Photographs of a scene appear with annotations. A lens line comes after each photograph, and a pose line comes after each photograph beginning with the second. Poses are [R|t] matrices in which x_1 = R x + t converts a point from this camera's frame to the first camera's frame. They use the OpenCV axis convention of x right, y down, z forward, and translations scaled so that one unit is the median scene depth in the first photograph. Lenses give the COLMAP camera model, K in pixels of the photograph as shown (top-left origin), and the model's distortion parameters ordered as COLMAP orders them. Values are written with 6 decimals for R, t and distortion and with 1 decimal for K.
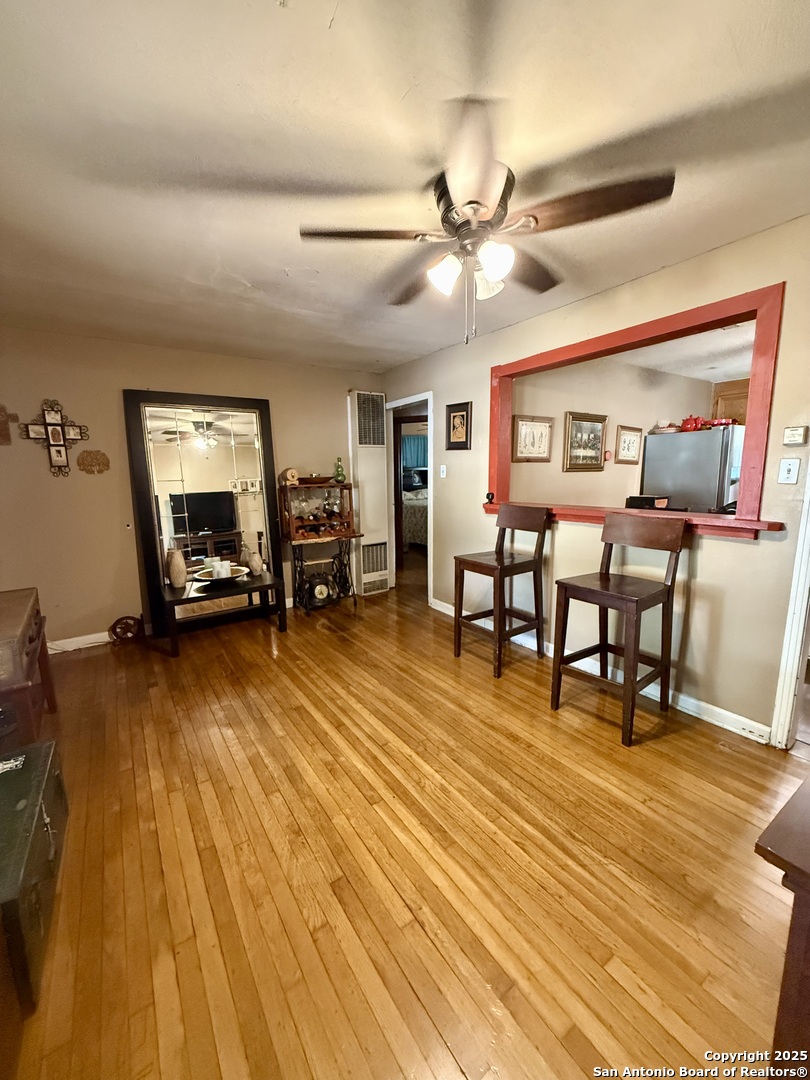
lens RADIAL K [[429.6, 0, 405.0], [0, 429.6, 540.0], [0, 0, 1]] dist [-0.000031, 0.000223]
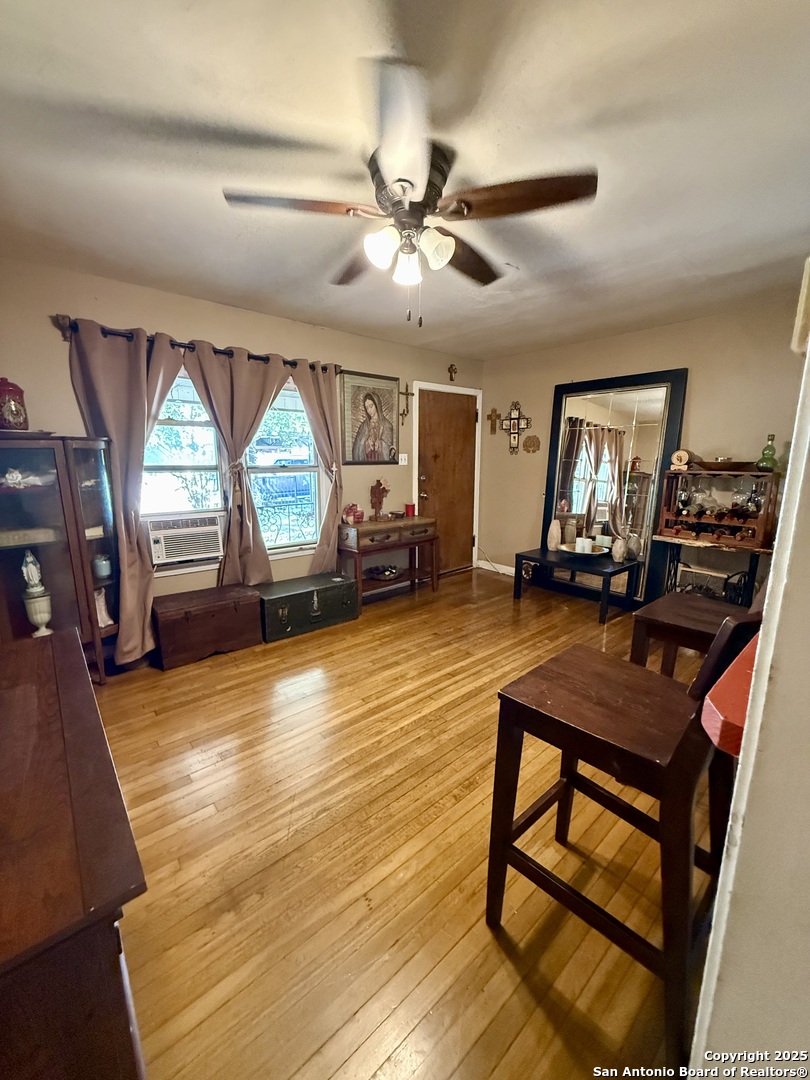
lens RADIAL K [[429.6, 0, 405.0], [0, 429.6, 540.0], [0, 0, 1]] dist [-0.000031, 0.000223]
pose [[0.116011, 0.211540, -0.970460, 0.764346], [-0.161602, 0.968058, 0.191698, -0.106570], [0.980013, 0.134589, 0.146491, 0.567403]]
